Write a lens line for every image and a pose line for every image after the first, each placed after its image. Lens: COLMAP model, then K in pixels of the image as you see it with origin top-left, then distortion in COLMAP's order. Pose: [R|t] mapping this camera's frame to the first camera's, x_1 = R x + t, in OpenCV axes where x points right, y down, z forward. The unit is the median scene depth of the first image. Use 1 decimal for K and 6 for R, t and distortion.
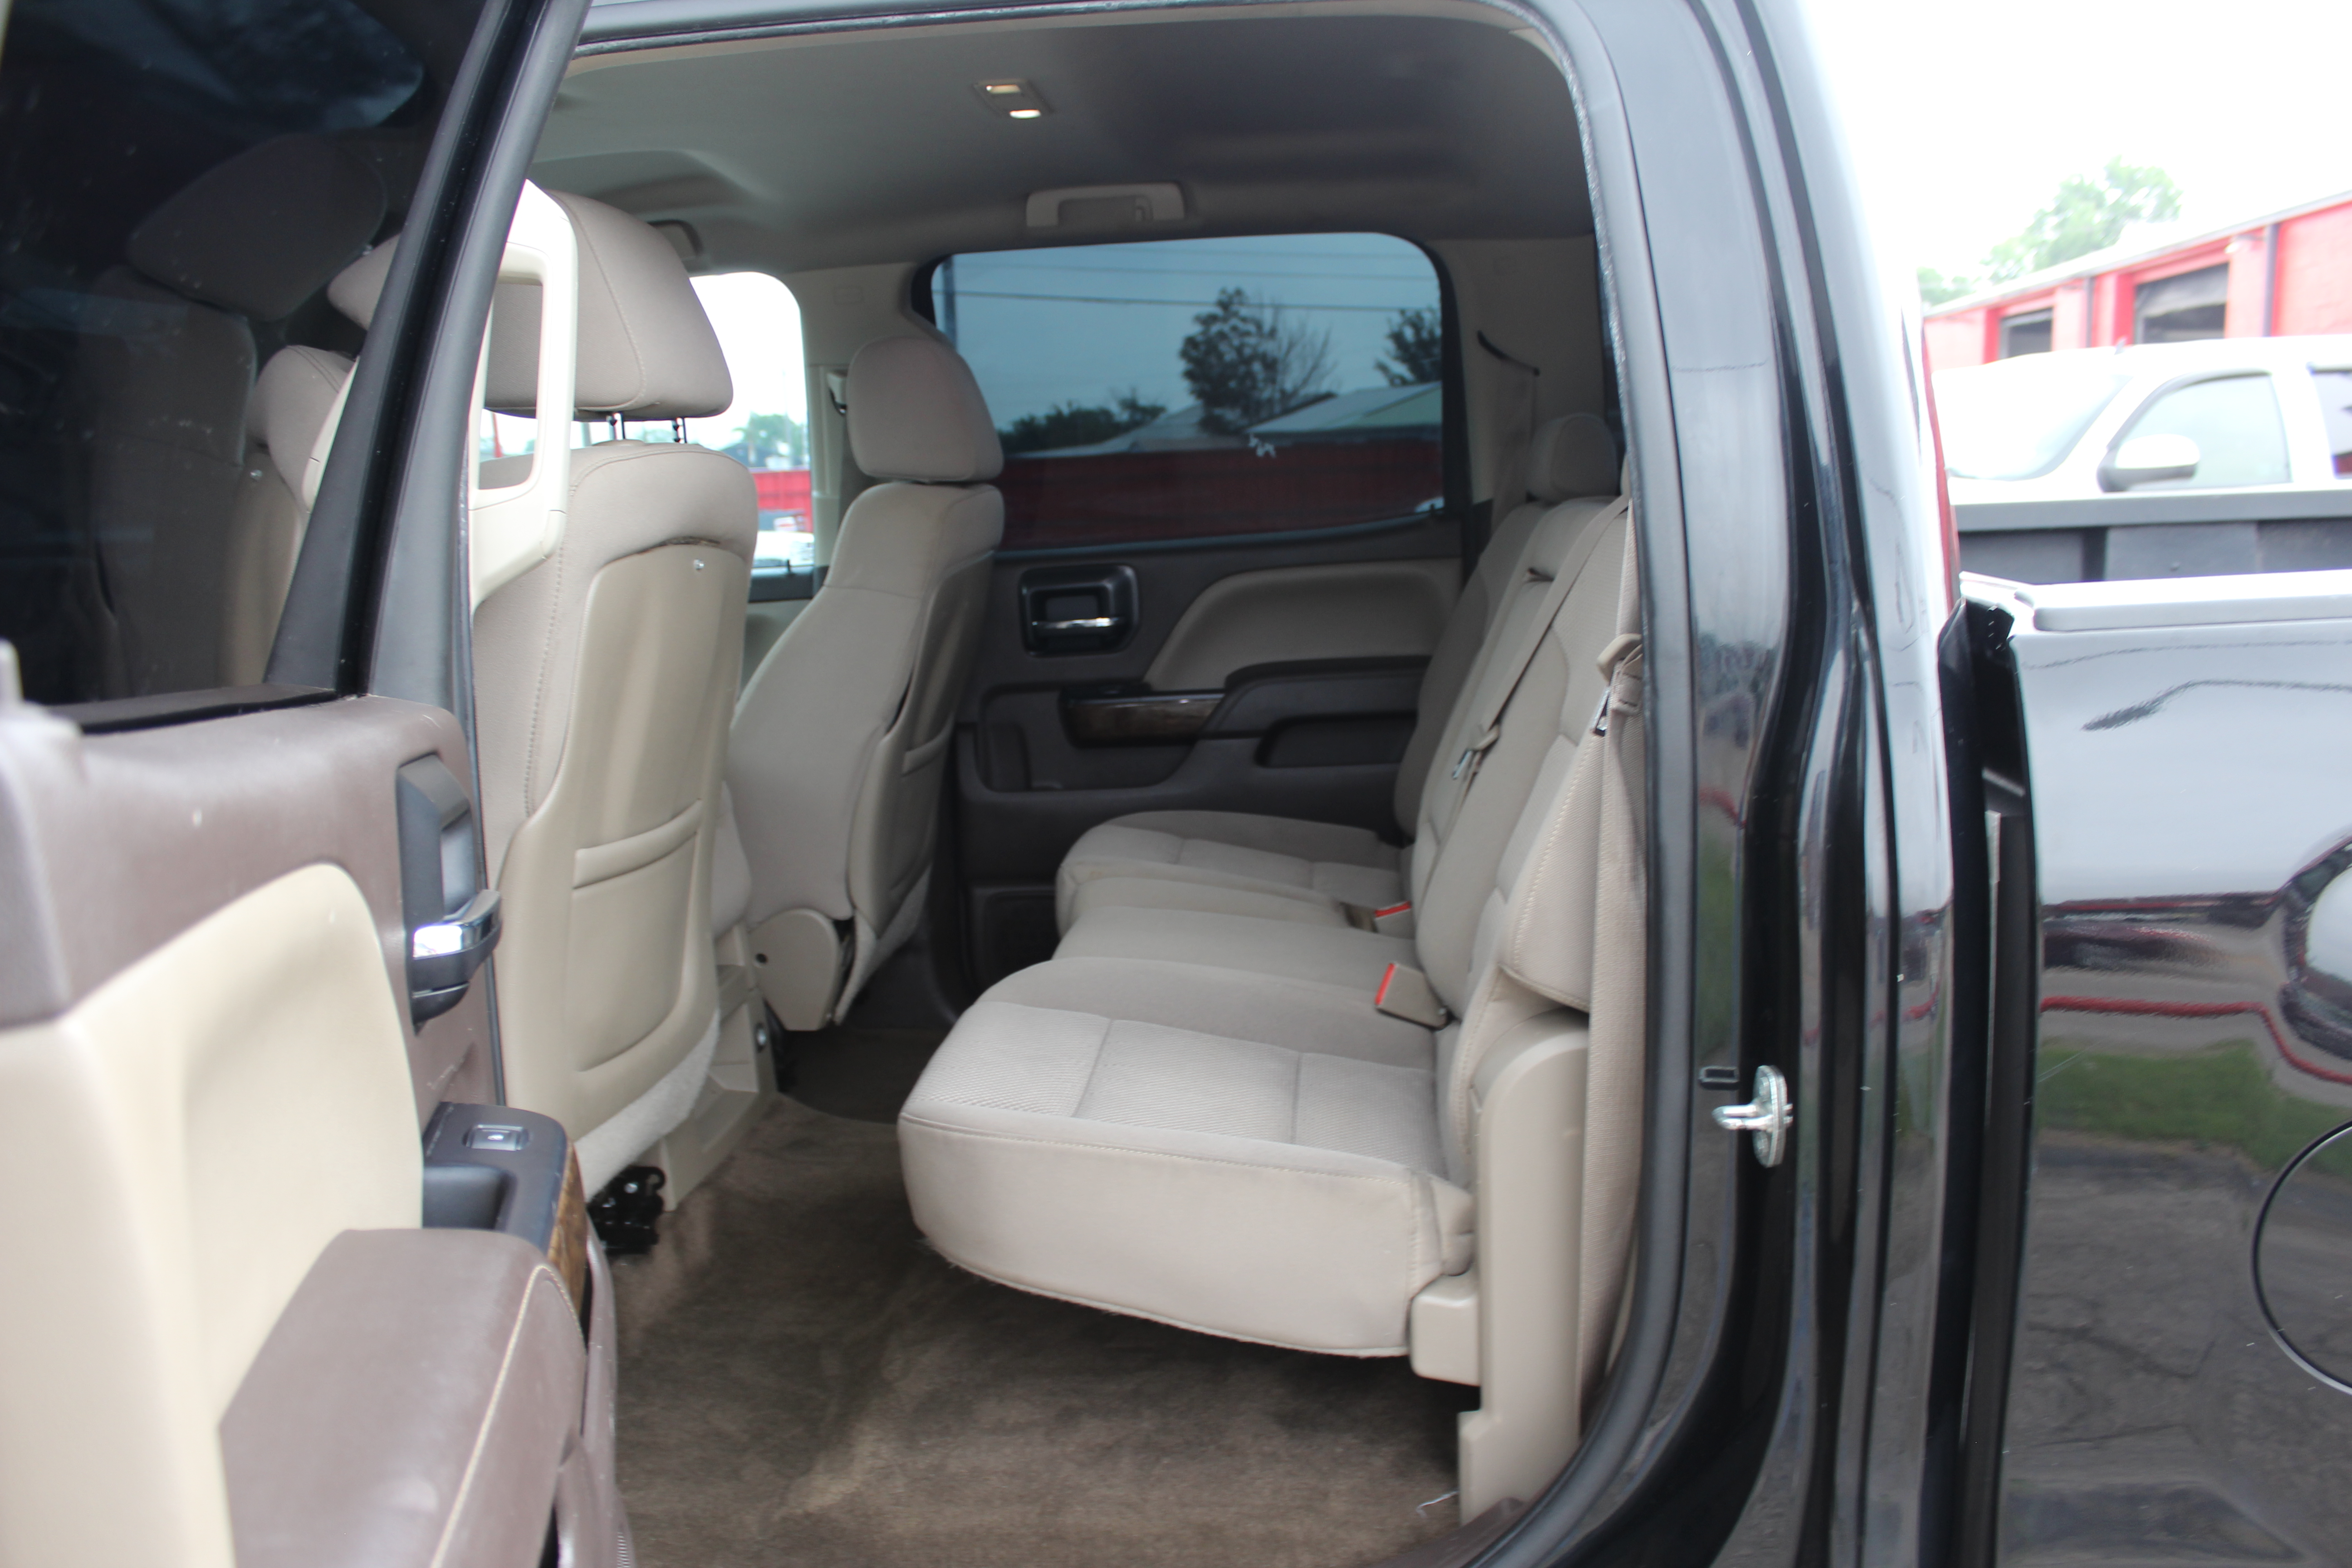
lens RADIAL K [[1941.4, 0, 1194.5], [0, 1941.4, 817.6], [0, 0, 1]] dist [-0.165785, 0.160261]
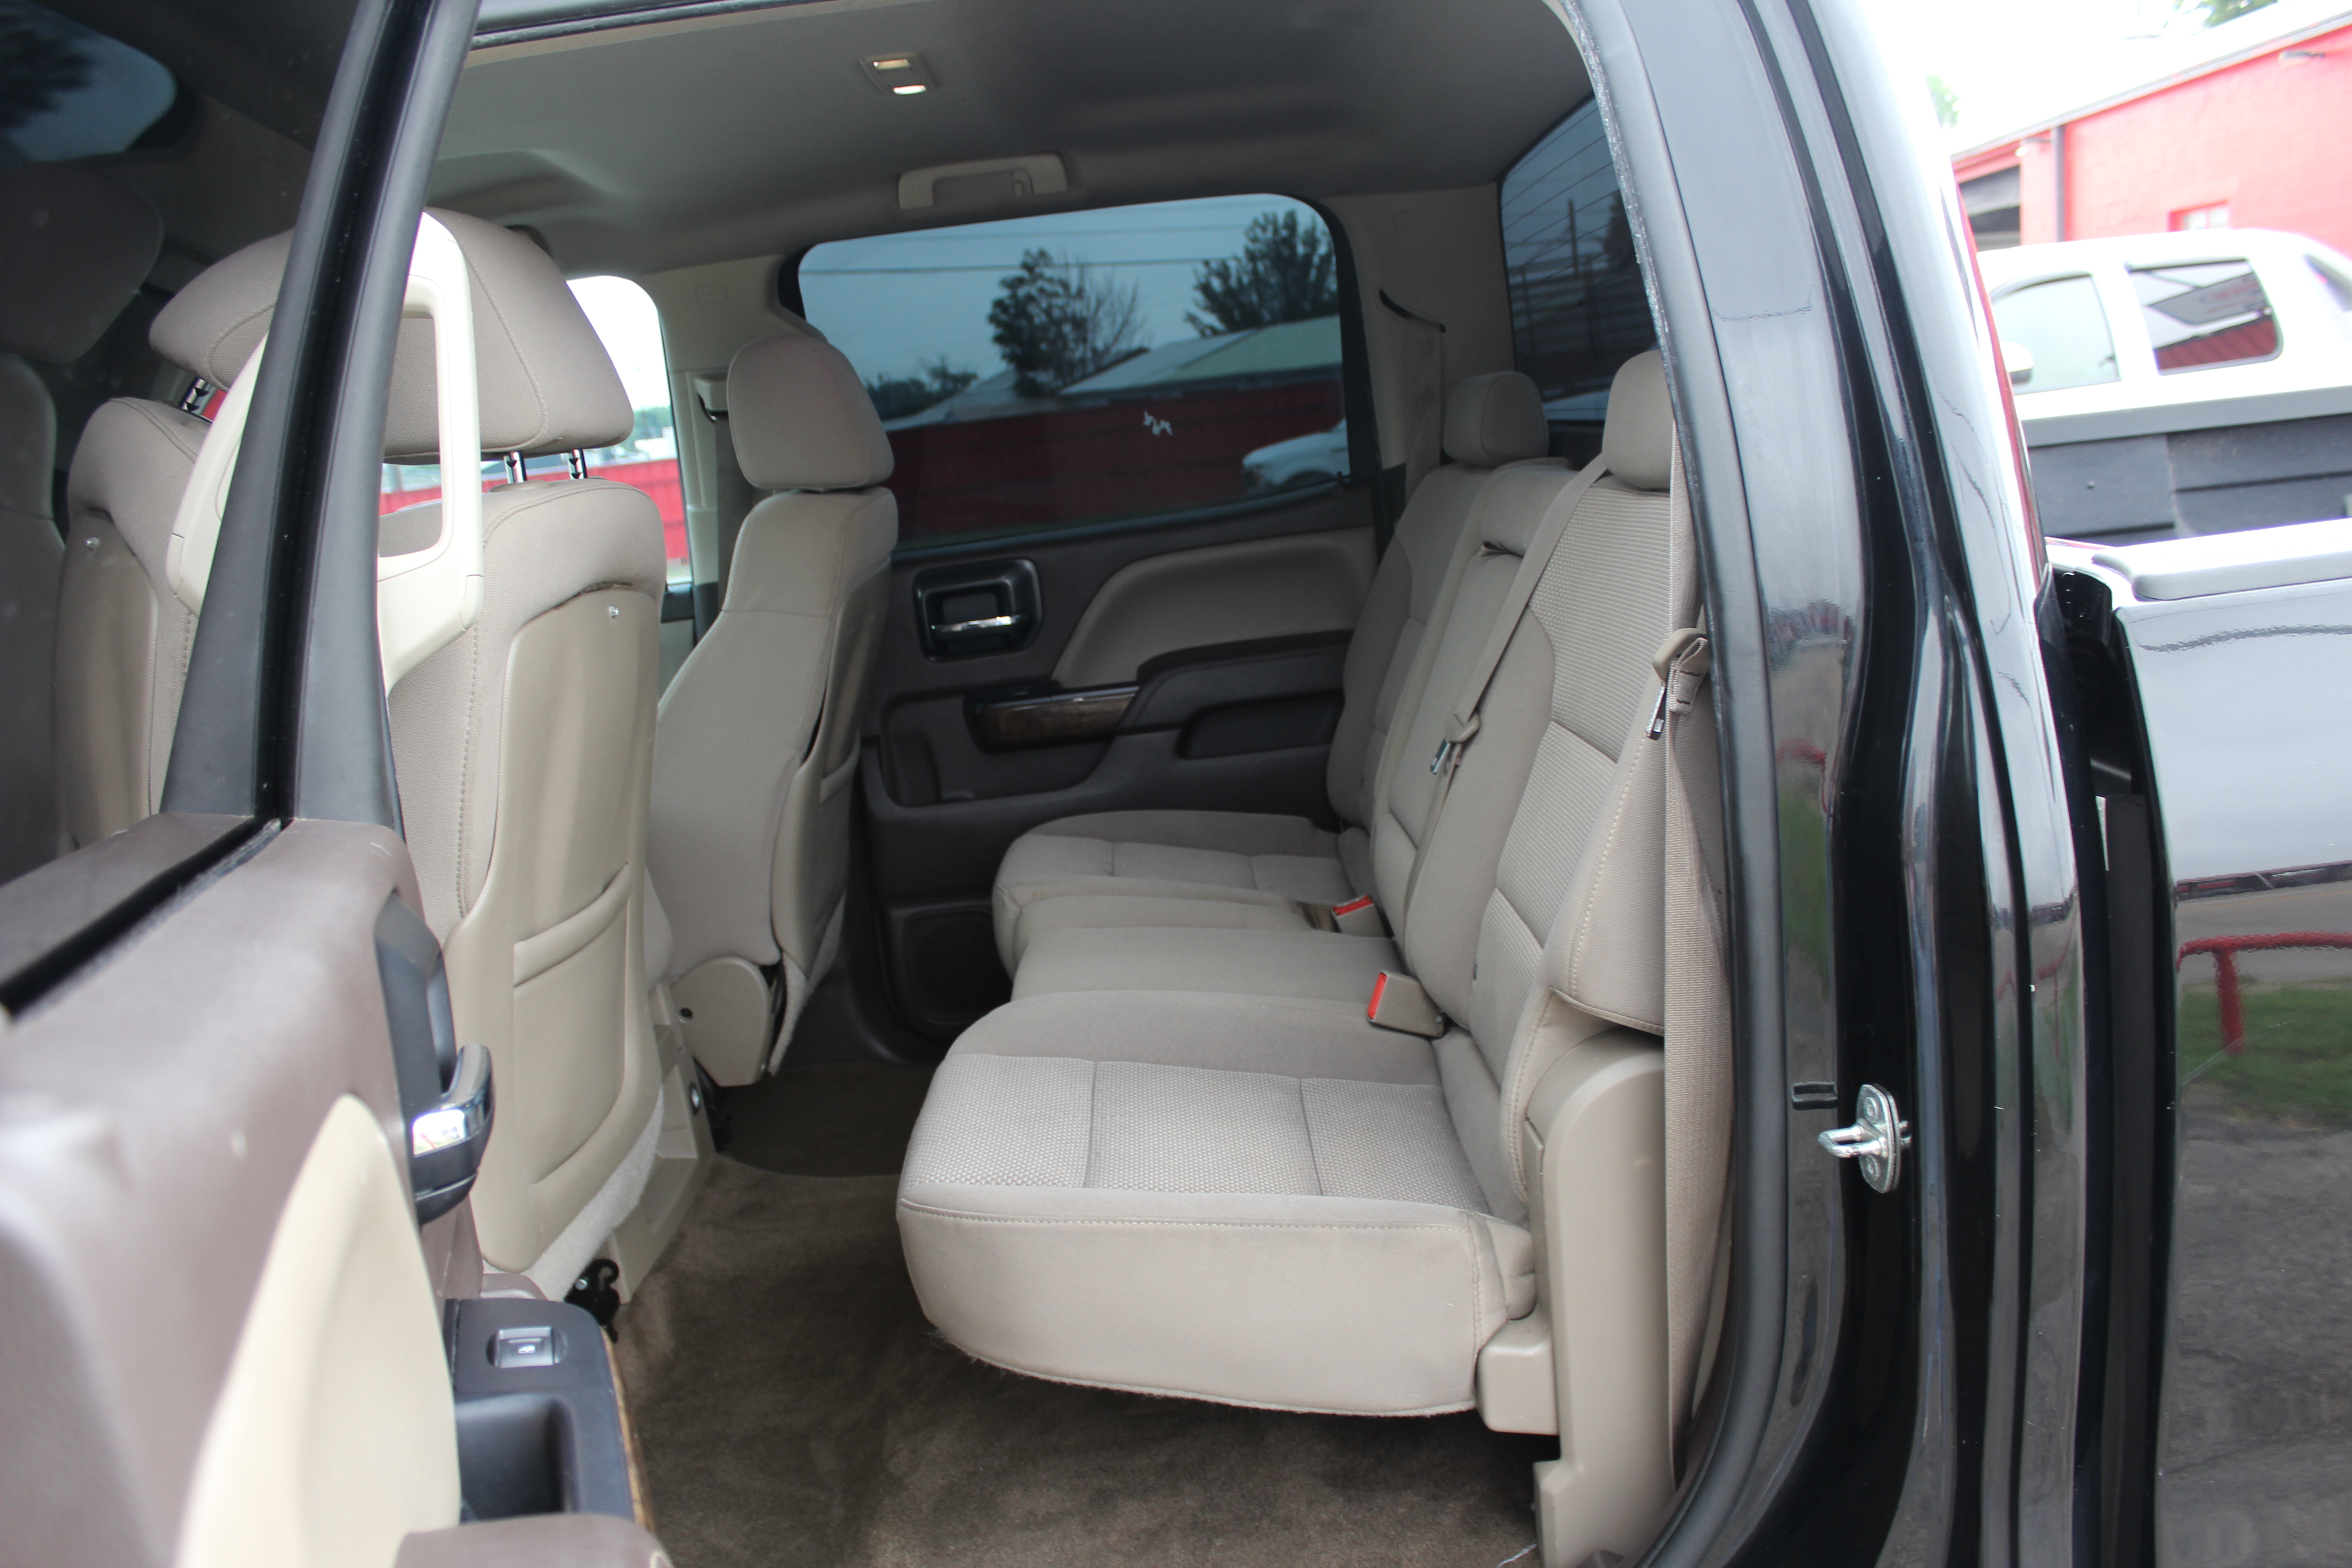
lens RADIAL K [[1941.4, 0, 1194.5], [0, 1941.4, 817.6], [0, 0, 1]] dist [-0.165785, 0.160261]
pose [[0.993516, -0.081975, 0.078773, -0.063831], [0.080287, 0.996474, 0.024378, -0.034310], [-0.080494, -0.017896, 0.996594, 0.075921]]
